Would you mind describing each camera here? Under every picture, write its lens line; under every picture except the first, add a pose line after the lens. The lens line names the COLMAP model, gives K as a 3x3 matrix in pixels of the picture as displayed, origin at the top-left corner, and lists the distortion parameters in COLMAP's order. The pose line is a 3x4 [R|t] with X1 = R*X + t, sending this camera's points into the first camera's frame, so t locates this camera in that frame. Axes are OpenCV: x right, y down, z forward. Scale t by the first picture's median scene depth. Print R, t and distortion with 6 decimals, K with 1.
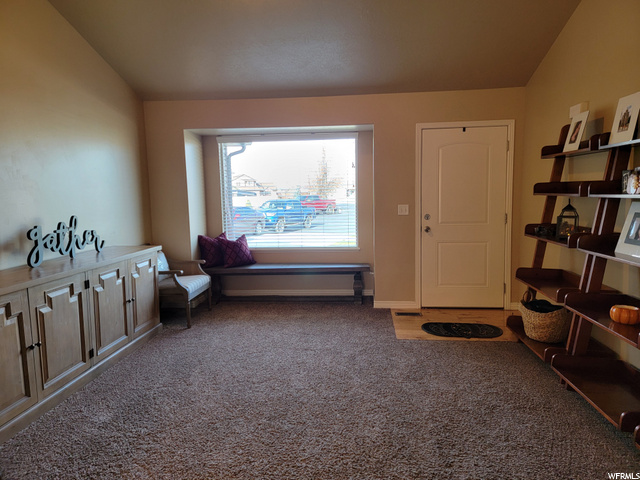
lens RADIAL K [[442.3, 0, 323.5], [0, 442.3, 237.1], [0, 0, 1]] dist [0.090815, -0.066818]
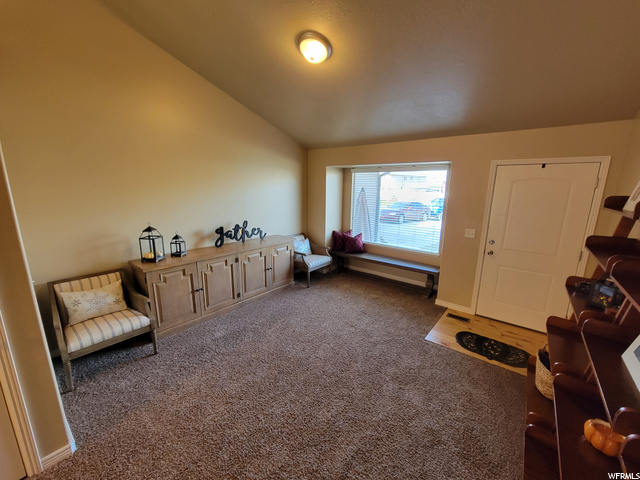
lens RADIAL K [[261.6, 0, 321.9], [0, 261.6, 241.7], [0, 0, 1]] dist [-0.002072, -0.000315]
pose [[0.828443, 0.147503, -0.540302, 0.293363], [-0.087570, 0.986946, 0.135167, -0.125360], [0.553186, -0.064664, 0.830544, 0.238395]]
